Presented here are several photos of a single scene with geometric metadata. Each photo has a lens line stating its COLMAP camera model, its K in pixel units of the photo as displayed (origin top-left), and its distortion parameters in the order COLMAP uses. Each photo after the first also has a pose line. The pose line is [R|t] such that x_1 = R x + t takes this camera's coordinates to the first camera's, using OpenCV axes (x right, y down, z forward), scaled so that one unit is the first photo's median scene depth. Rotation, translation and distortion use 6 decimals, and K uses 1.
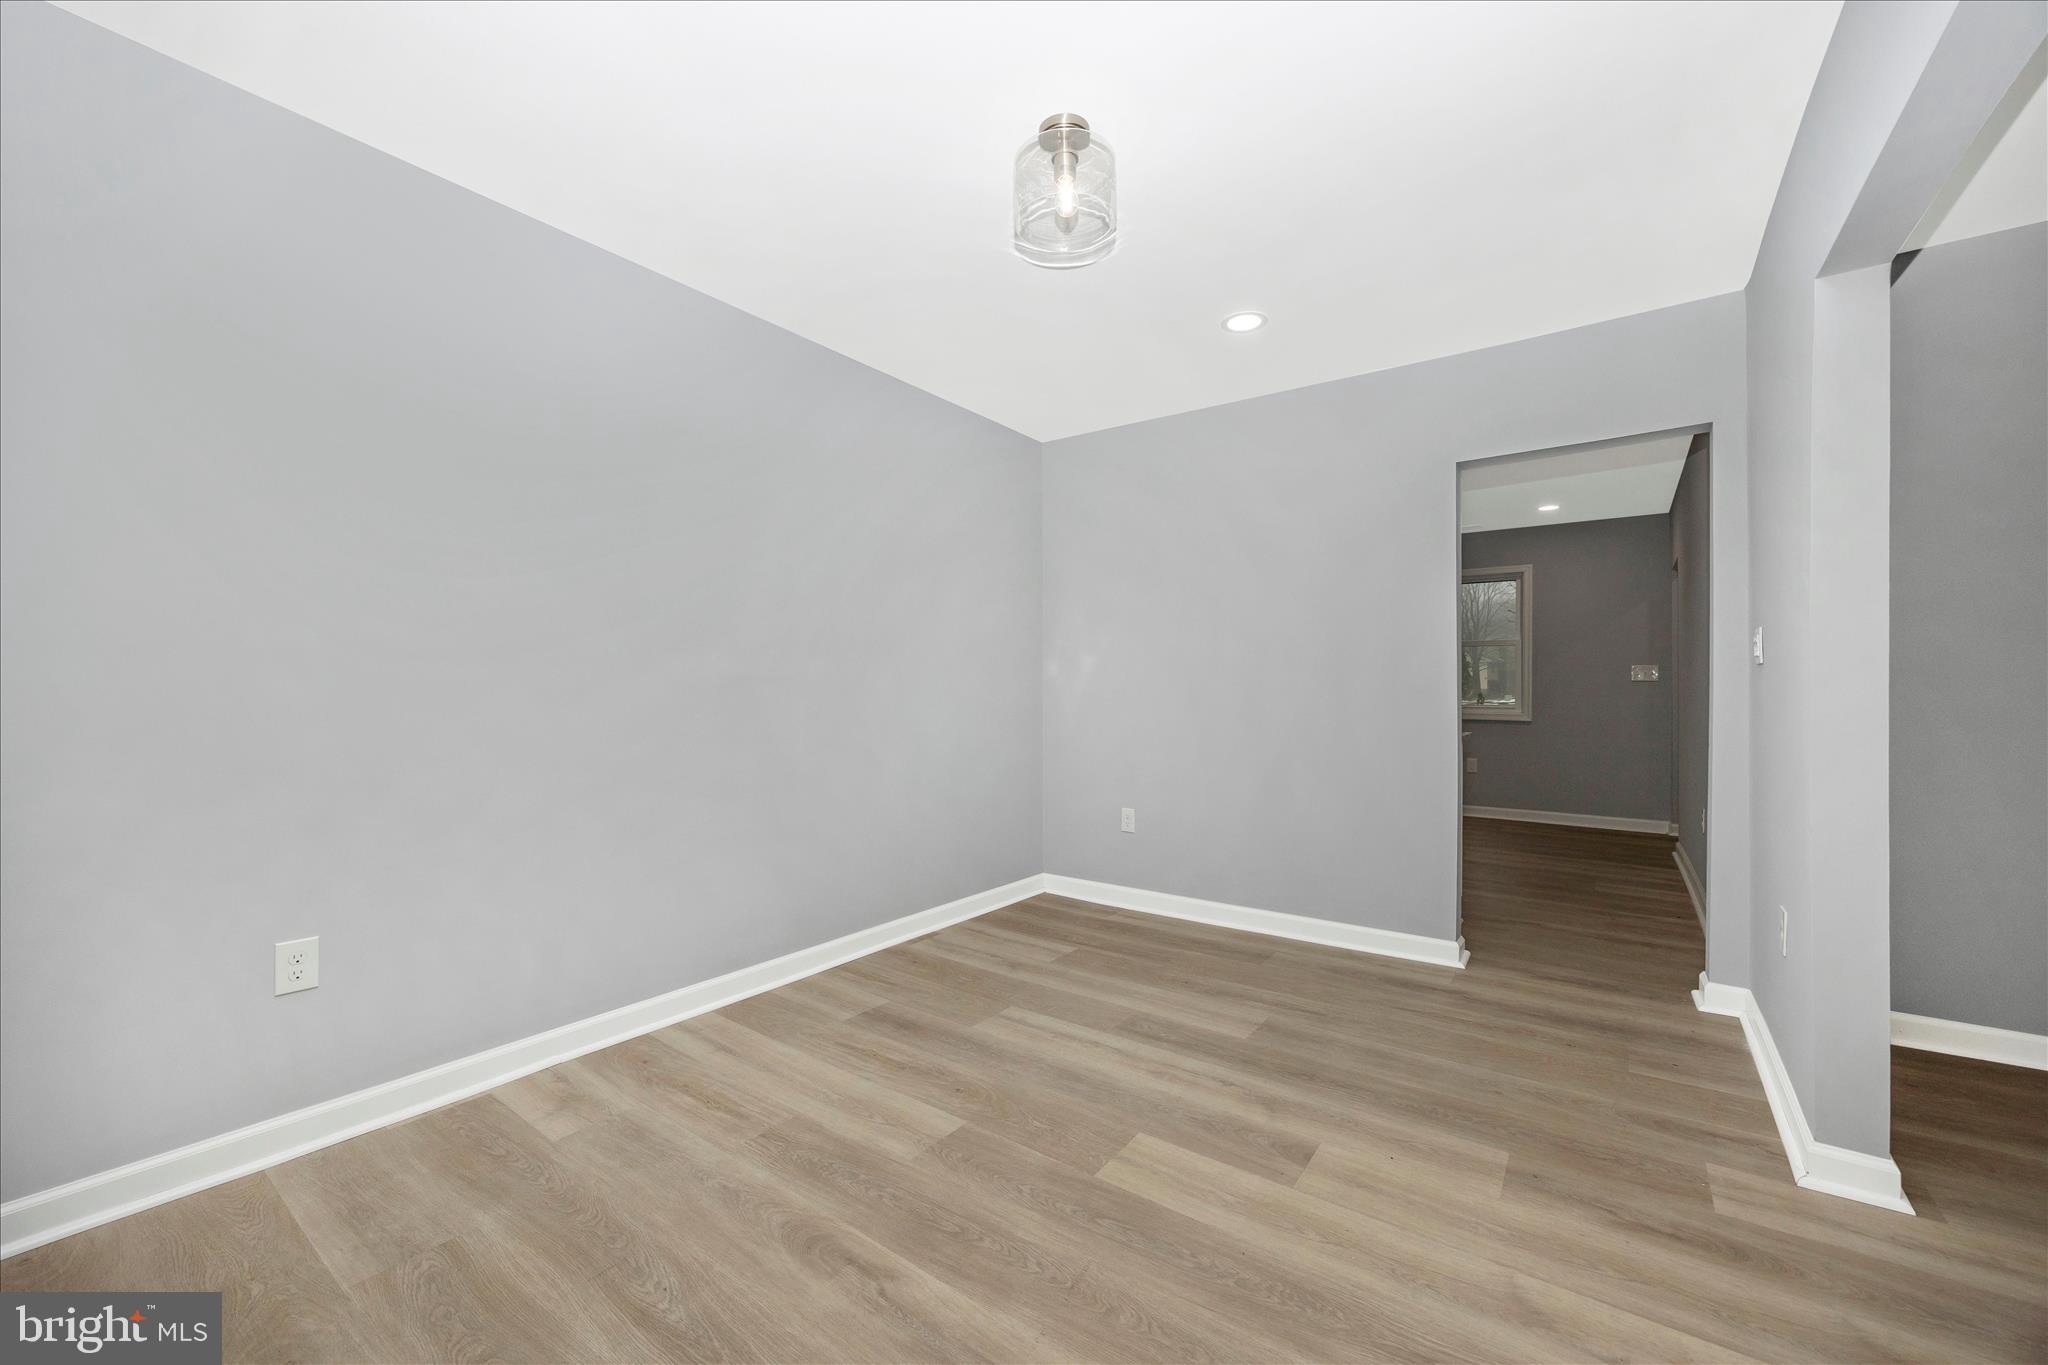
lens RADIAL K [[784.1, 0, 1037.7], [0, 784.1, 693.8], [0, 0, 1]] dist [0.000833, -0.000101]
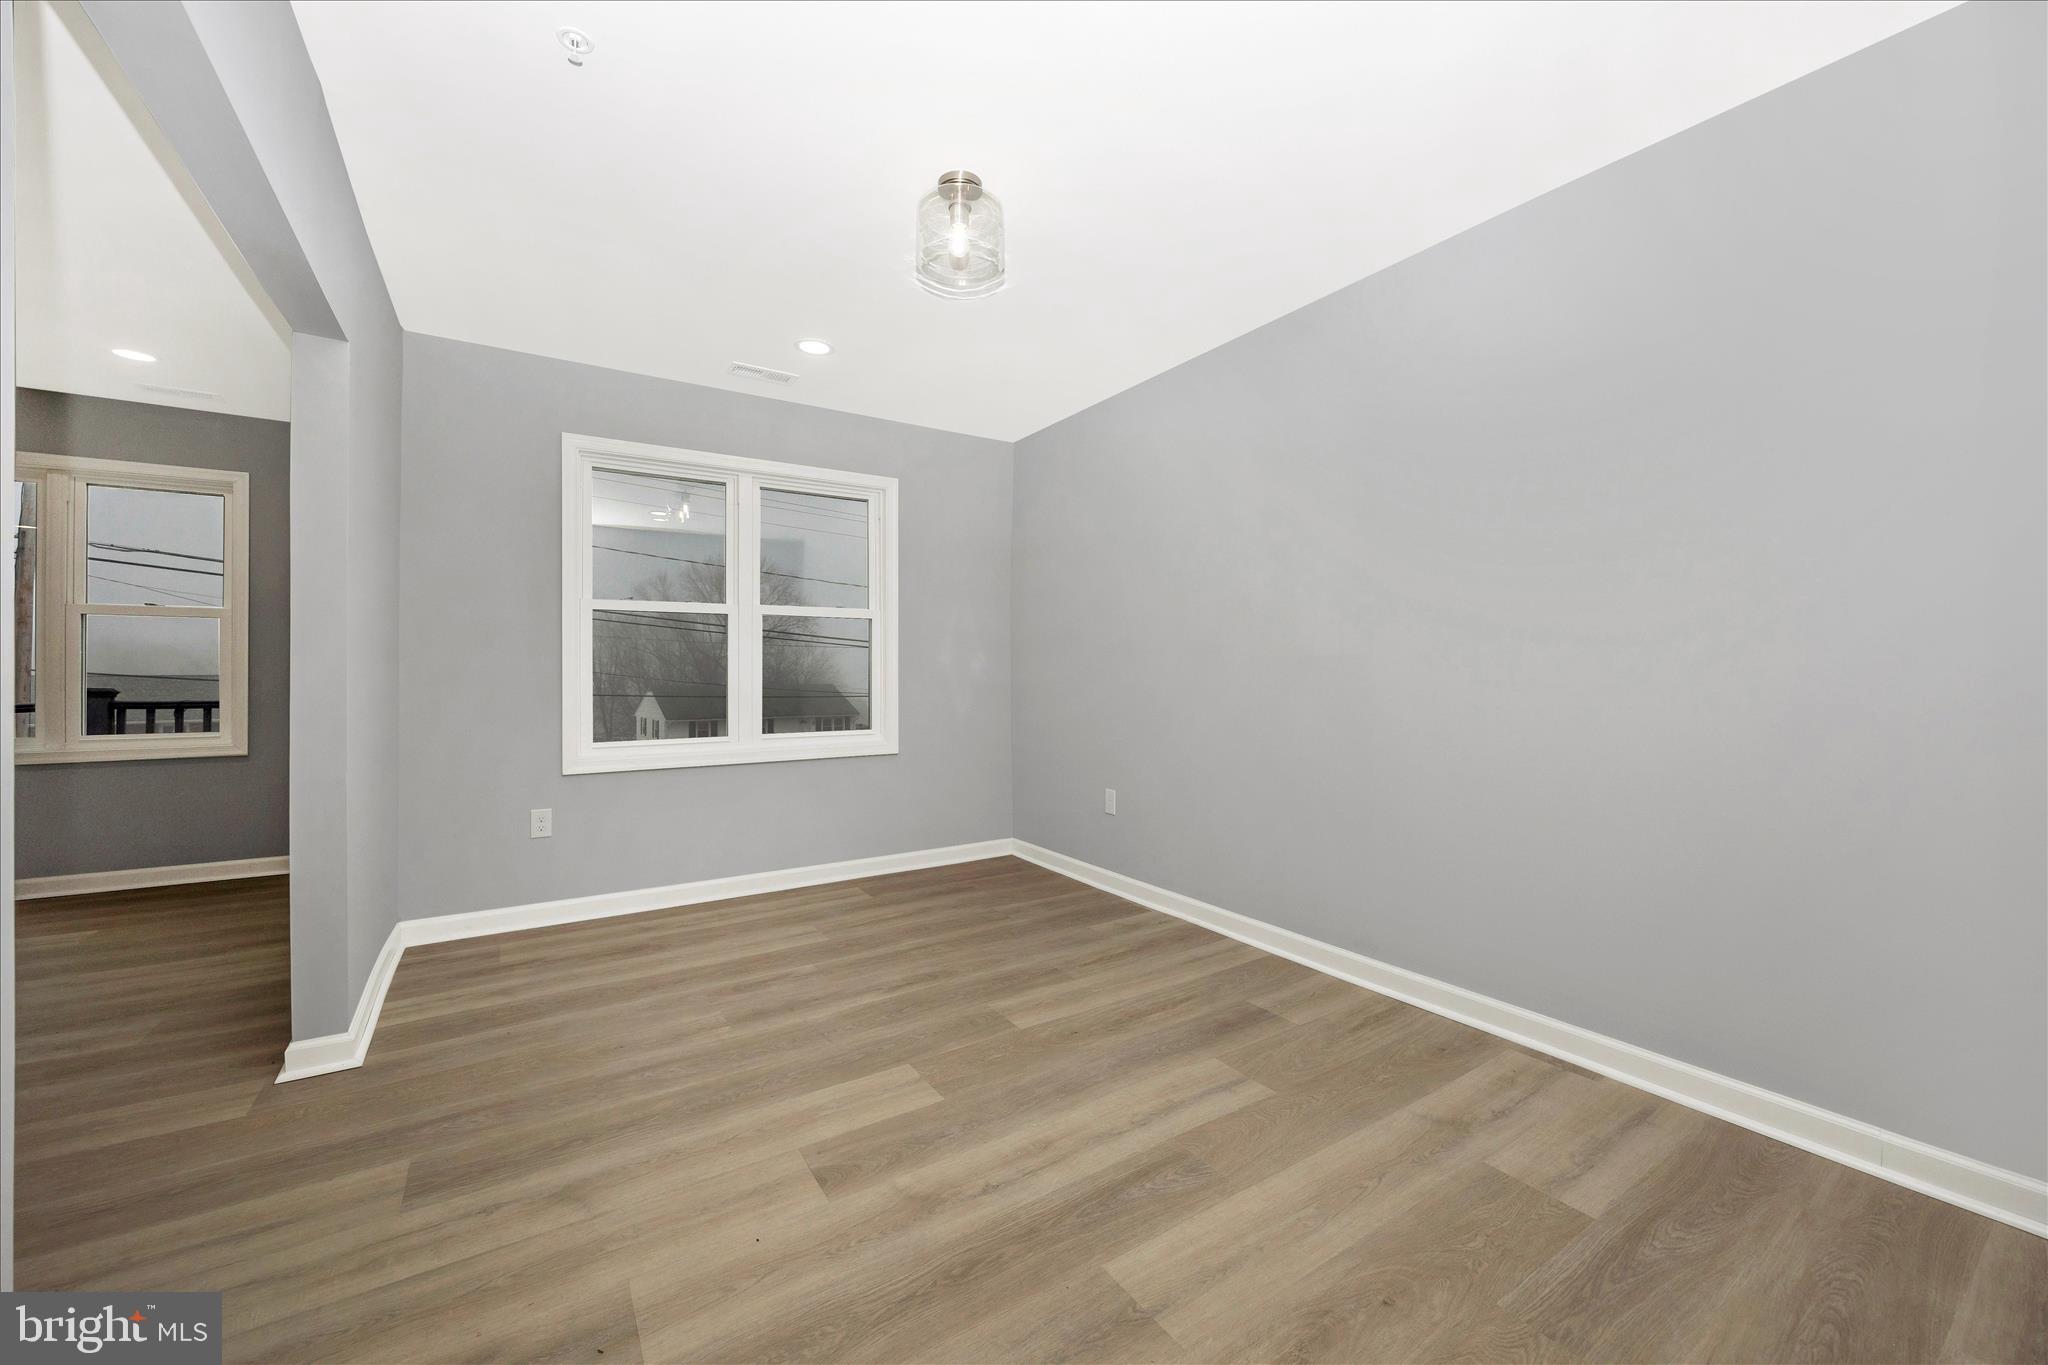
lens RADIAL K [[786.4, 0, 1030.2], [0, 786.4, 671.5], [0, 0, 1]] dist [-0.014638, -0.000167]
pose [[-0.358497, -0.005516, -0.933515, 0.890392], [-0.005791, 0.999976, -0.003685, 0.003385], [0.933513, 0.004085, -0.358521, 1.248121]]
